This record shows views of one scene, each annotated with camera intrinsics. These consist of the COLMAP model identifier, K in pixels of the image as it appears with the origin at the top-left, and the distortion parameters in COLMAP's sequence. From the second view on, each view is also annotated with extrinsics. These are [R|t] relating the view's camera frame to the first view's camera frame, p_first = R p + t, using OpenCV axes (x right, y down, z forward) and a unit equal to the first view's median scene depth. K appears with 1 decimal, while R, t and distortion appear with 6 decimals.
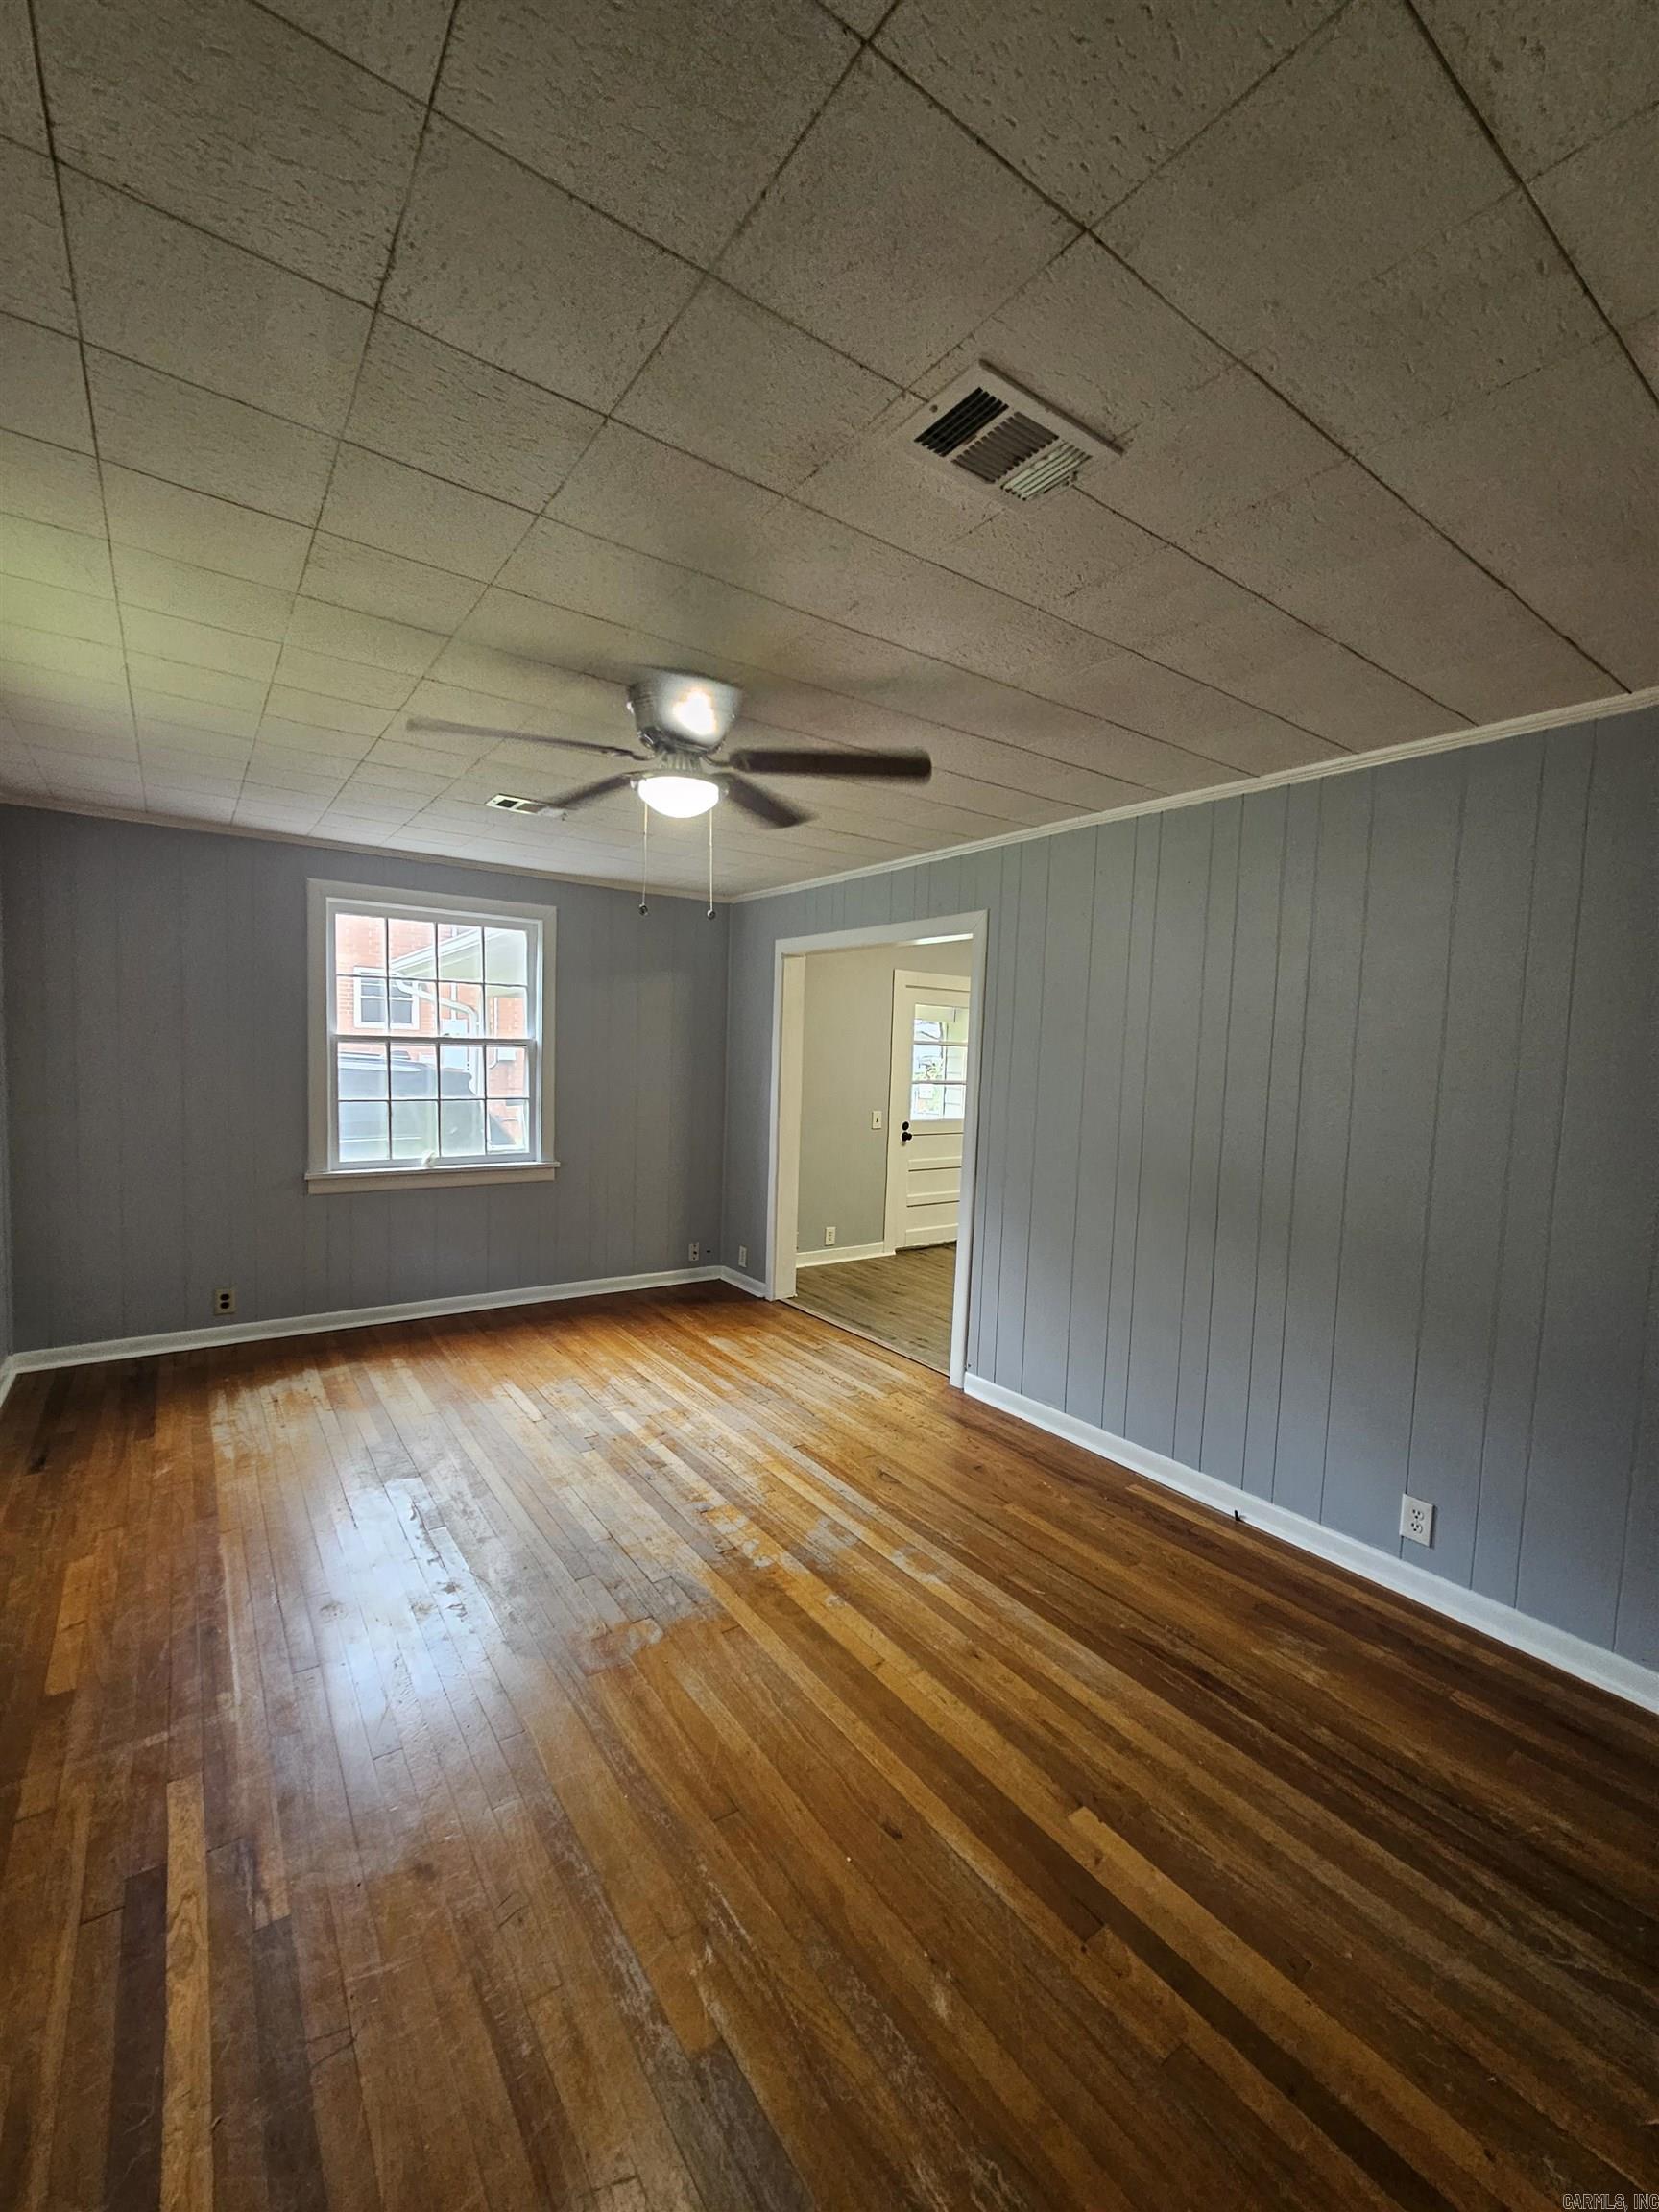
lens RADIAL K [[902.5, 0, 826.8], [0, 902.5, 1115.9], [0, 0, 1]] dist [-0.000768, -0.000489]
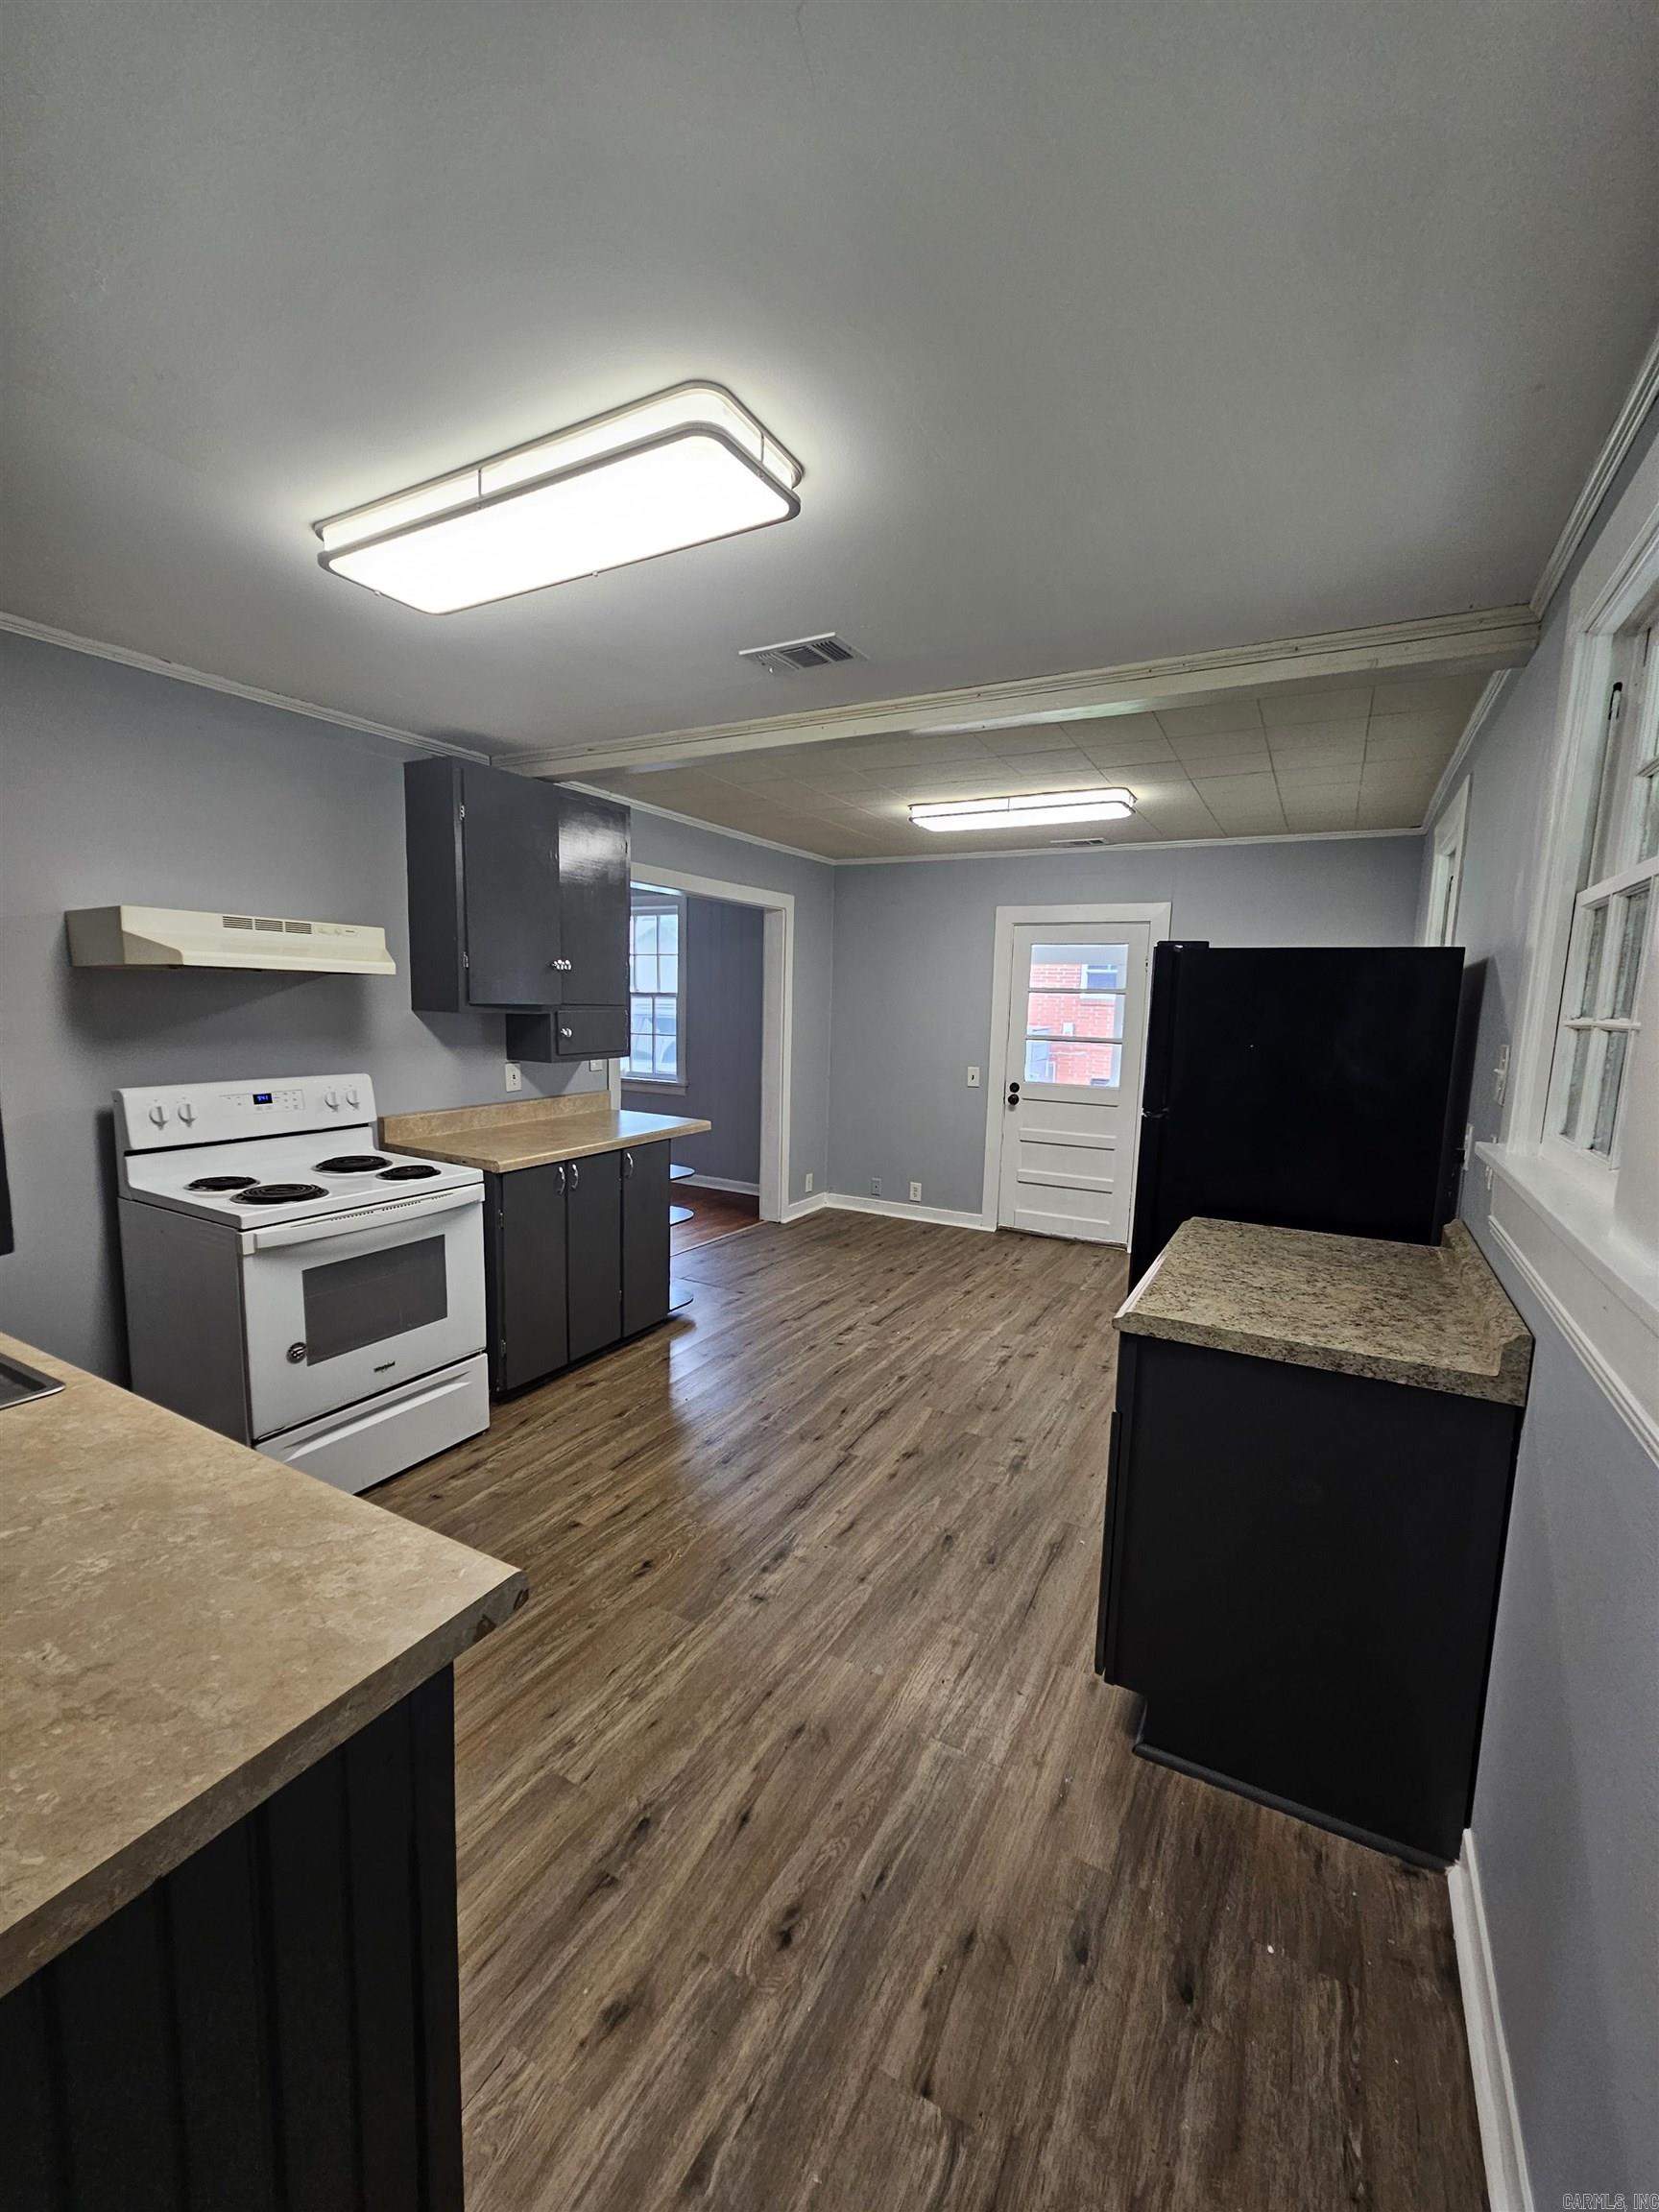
lens RADIAL K [[897.7, 0, 840.2], [0, 897.7, 1124.9], [0, 0, 1]] dist [-0.000578, -0.000144]
pose [[0.446533, 0.106113, -0.888453, 1.288805], [-0.079812, 0.993708, 0.078571, -0.012626], [0.891201, 0.035825, 0.452193, 0.769274]]
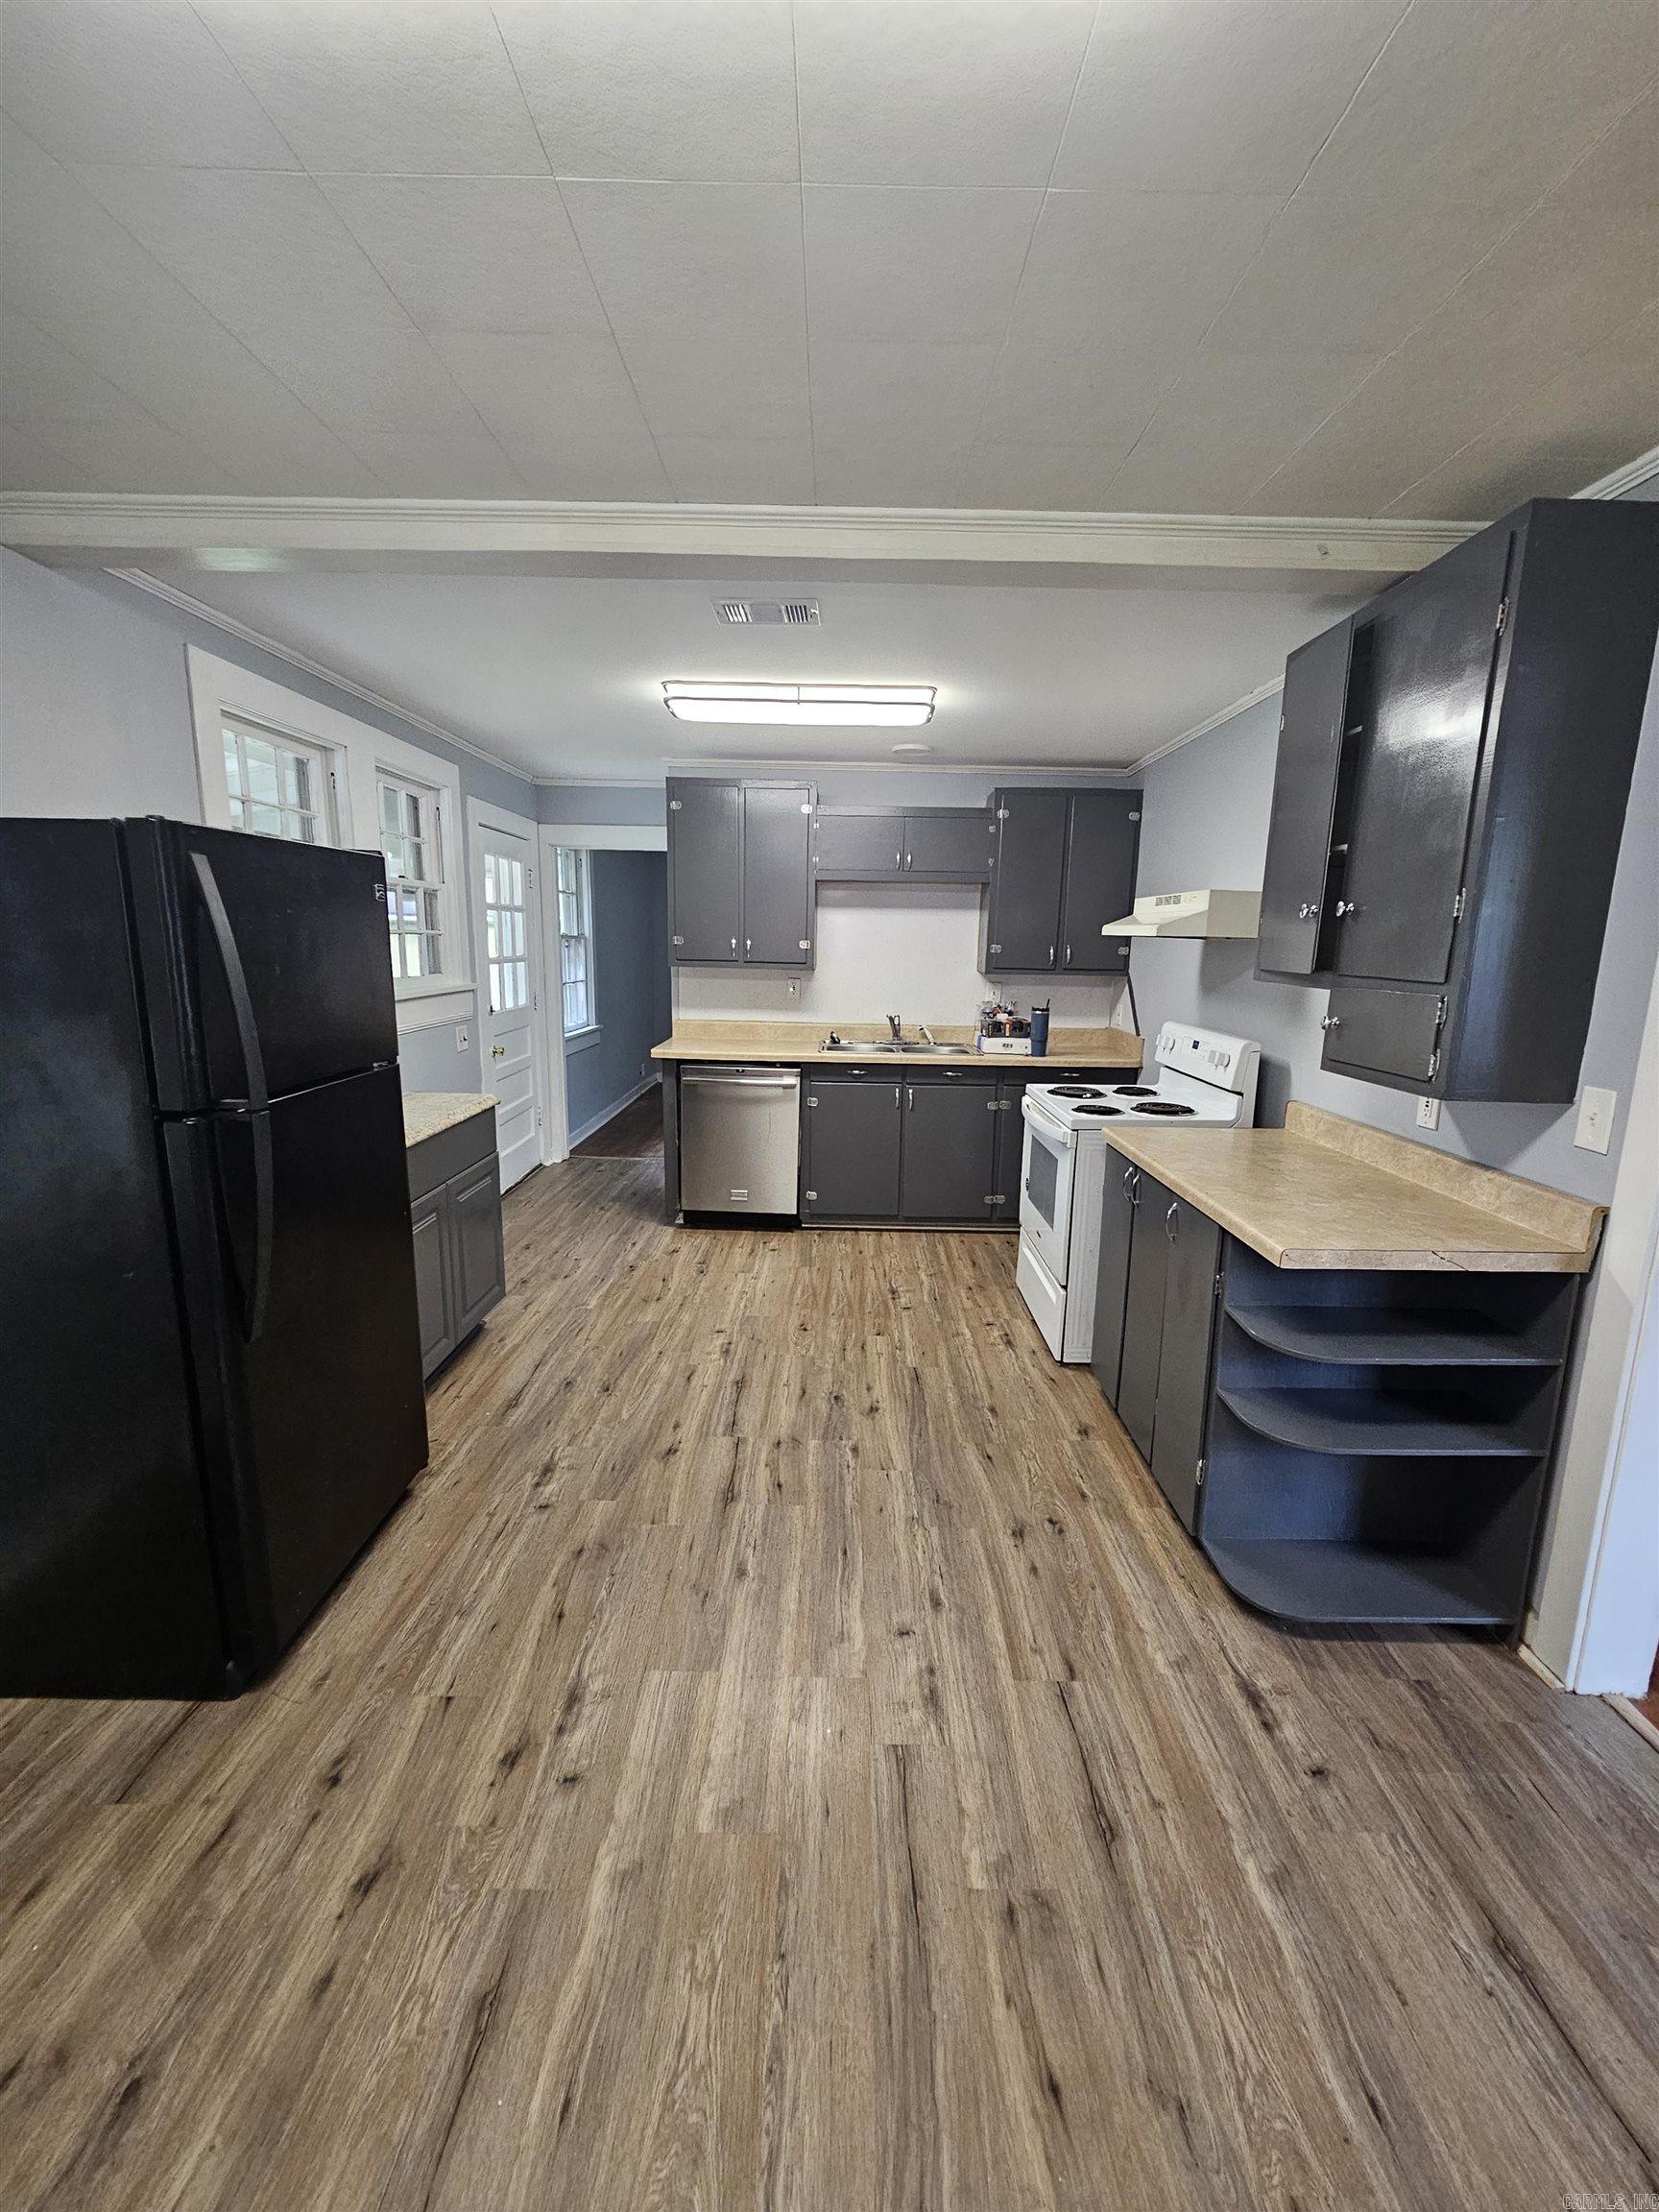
lens RADIAL K [[902.5, 0, 826.8], [0, 902.5, 1115.9], [0, 0, 1]] dist [-0.000768, -0.000489]
pose [[-0.808804, -0.160170, 0.565845, 0.261864], [-0.001294, 0.962677, 0.270649, -0.106344], [-0.588076, 0.218170, -0.778825, 1.555786]]
